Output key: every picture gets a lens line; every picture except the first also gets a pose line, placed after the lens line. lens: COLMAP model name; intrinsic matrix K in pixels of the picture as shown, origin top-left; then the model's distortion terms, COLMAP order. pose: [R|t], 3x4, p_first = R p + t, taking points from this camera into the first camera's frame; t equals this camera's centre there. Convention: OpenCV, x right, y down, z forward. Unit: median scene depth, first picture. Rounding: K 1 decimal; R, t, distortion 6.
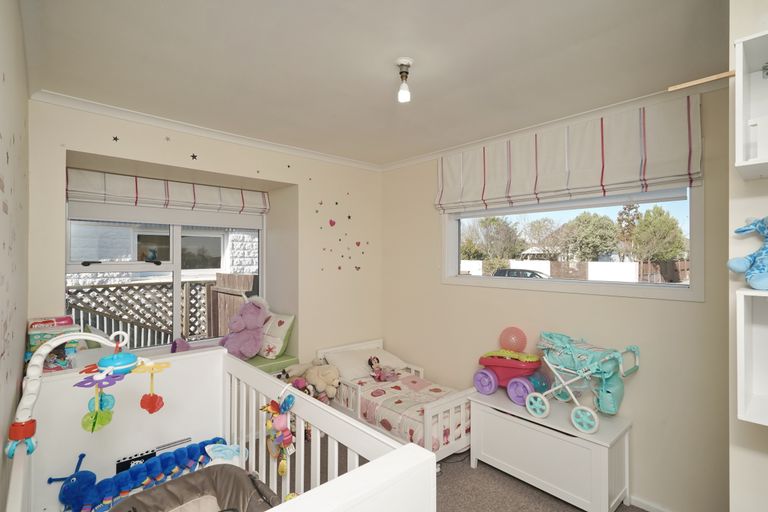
lens RADIAL K [[372.0, 0, 384.0], [0, 372.0, 256.0], [0, 0, 1]] dist [0.001163, 0.000148]
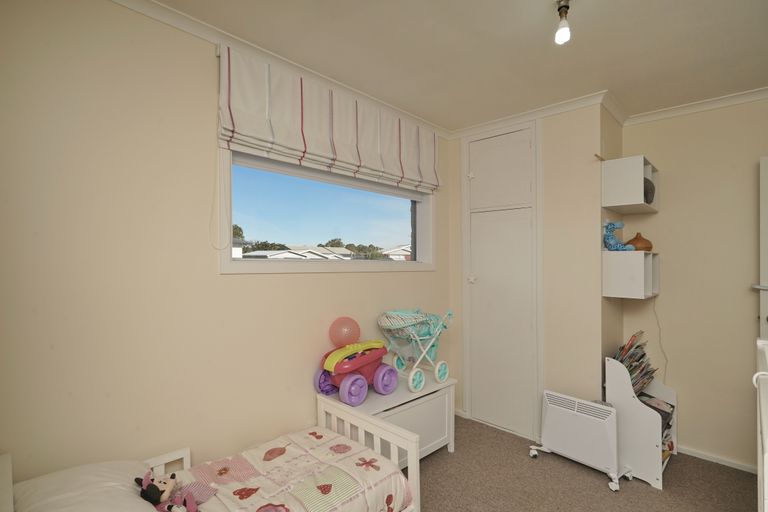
lens RADIAL K [[372.0, 0, 384.0], [0, 372.0, 256.0], [0, 0, 1]] dist [0.001163, 0.000148]
pose [[-0.041519, -0.002139, 0.999135, -0.530119], [-0.023767, 0.999717, 0.001153, 0.052966], [-0.998855, -0.023699, -0.041558, 0.999782]]
